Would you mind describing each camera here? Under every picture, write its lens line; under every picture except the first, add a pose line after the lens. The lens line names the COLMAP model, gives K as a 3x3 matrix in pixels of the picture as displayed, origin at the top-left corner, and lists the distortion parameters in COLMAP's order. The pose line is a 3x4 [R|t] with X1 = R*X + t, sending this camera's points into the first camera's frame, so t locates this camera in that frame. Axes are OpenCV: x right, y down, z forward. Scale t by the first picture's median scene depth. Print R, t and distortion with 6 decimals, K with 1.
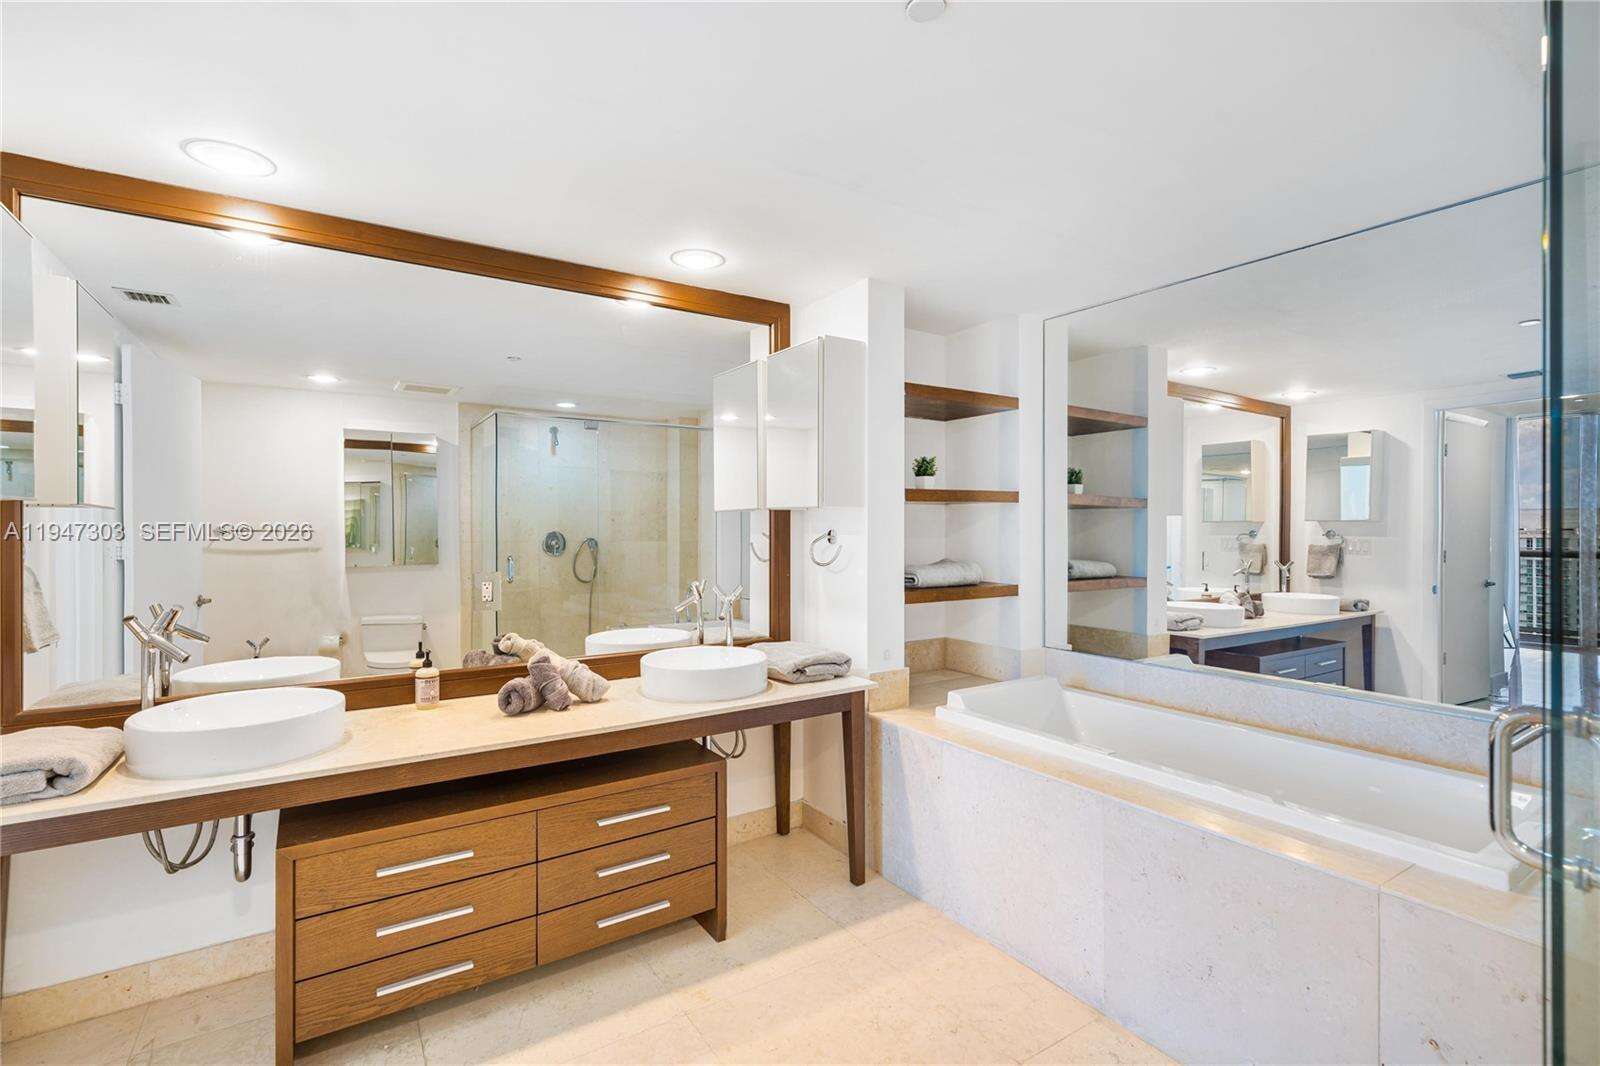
lens RADIAL K [[762.3, 0, 794.0], [0, 762.3, 519.1], [0, 0, 1]] dist [0.002319, -0.000664]
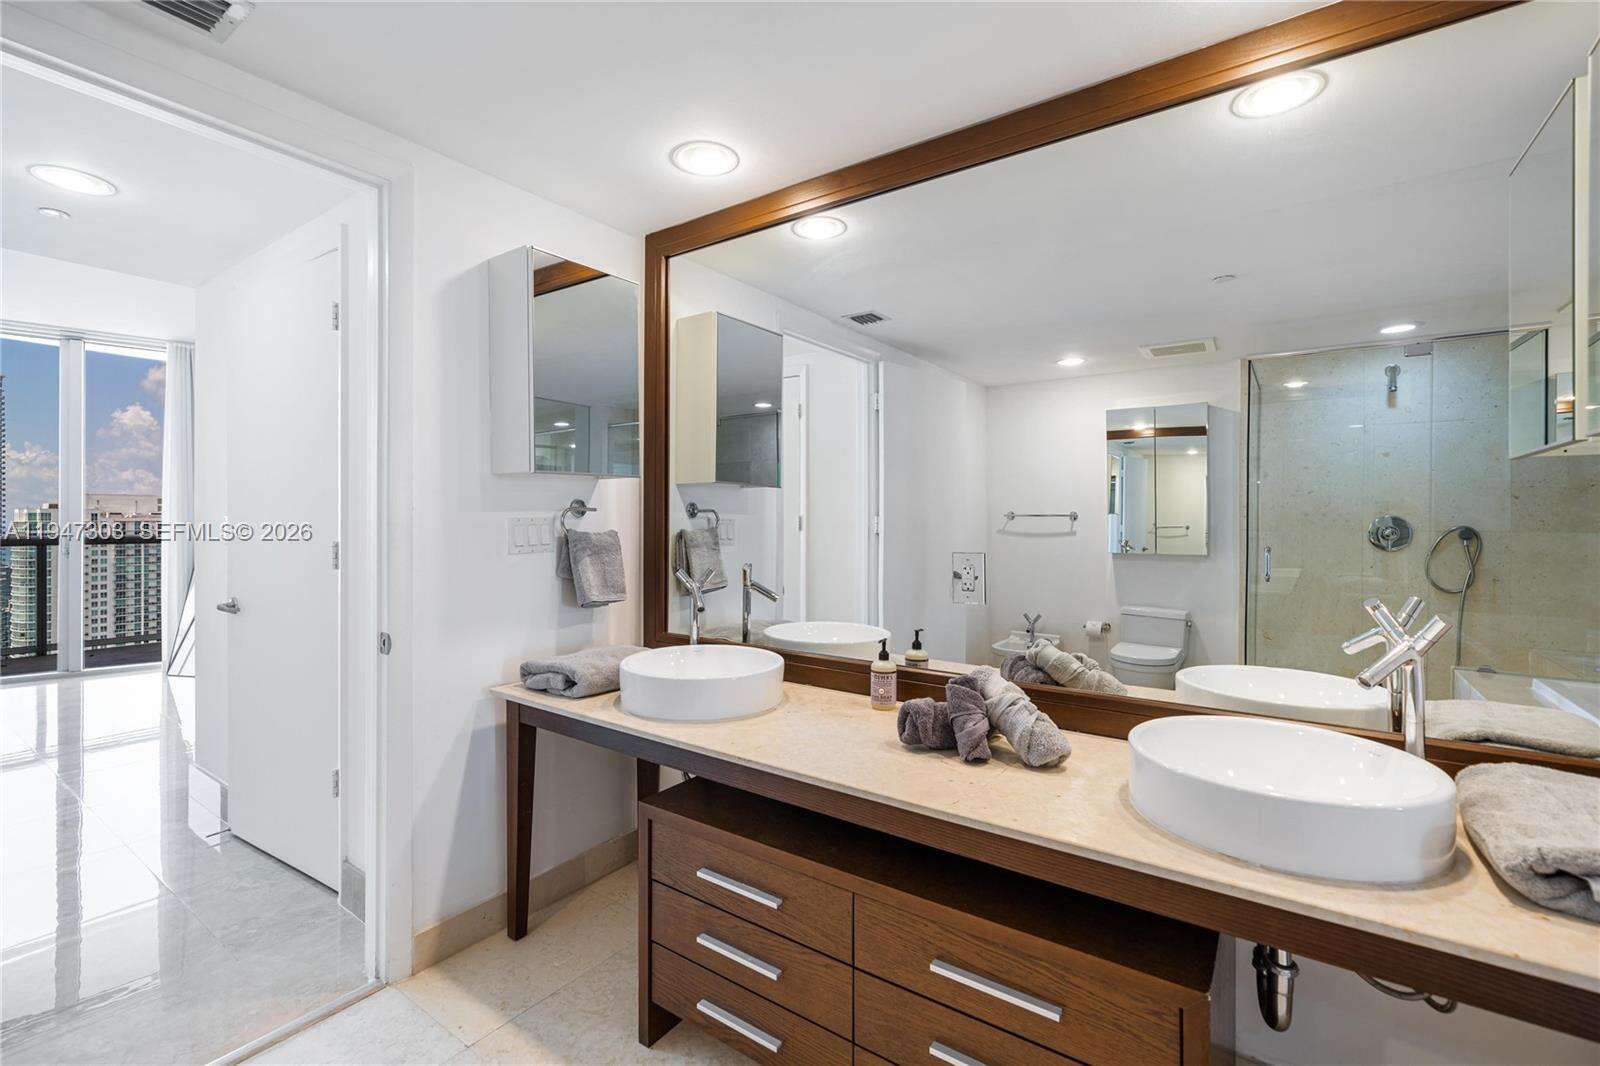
lens RADIAL K [[692.6, 0, 800.0], [0, 692.6, 533.0], [0, 0, 1]] dist [-0.000435, 0.000087]
pose [[0.360121, 0.014564, -0.932792, 0.162944], [0.005174, 0.999832, 0.017608, 0.034773], [0.932891, -0.011167, 0.359985, 0.538937]]
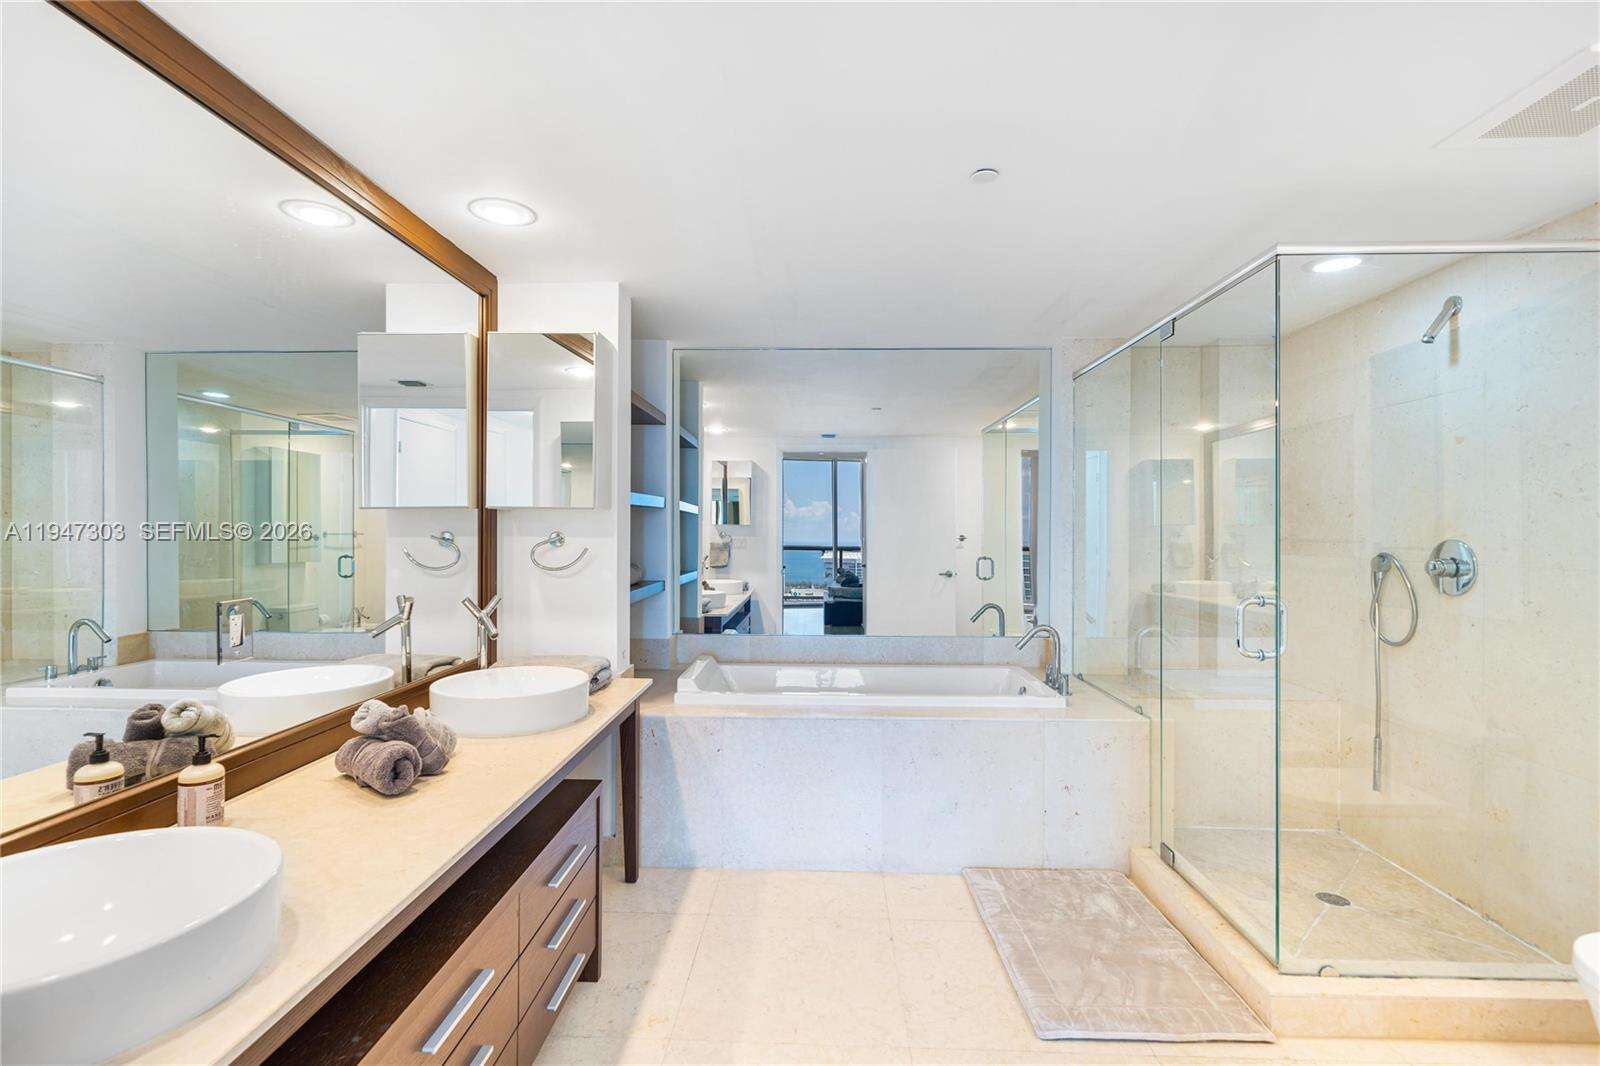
lens RADIAL K [[762.3, 0, 794.0], [0, 762.3, 519.1], [0, 0, 1]] dist [0.002319, -0.000664]
pose [[0.564252, 0.008529, 0.825558, -0.603265], [-0.003613, 0.999963, -0.007861, 0.003826], [-0.825594, 0.001453, 0.564262, 0.235942]]
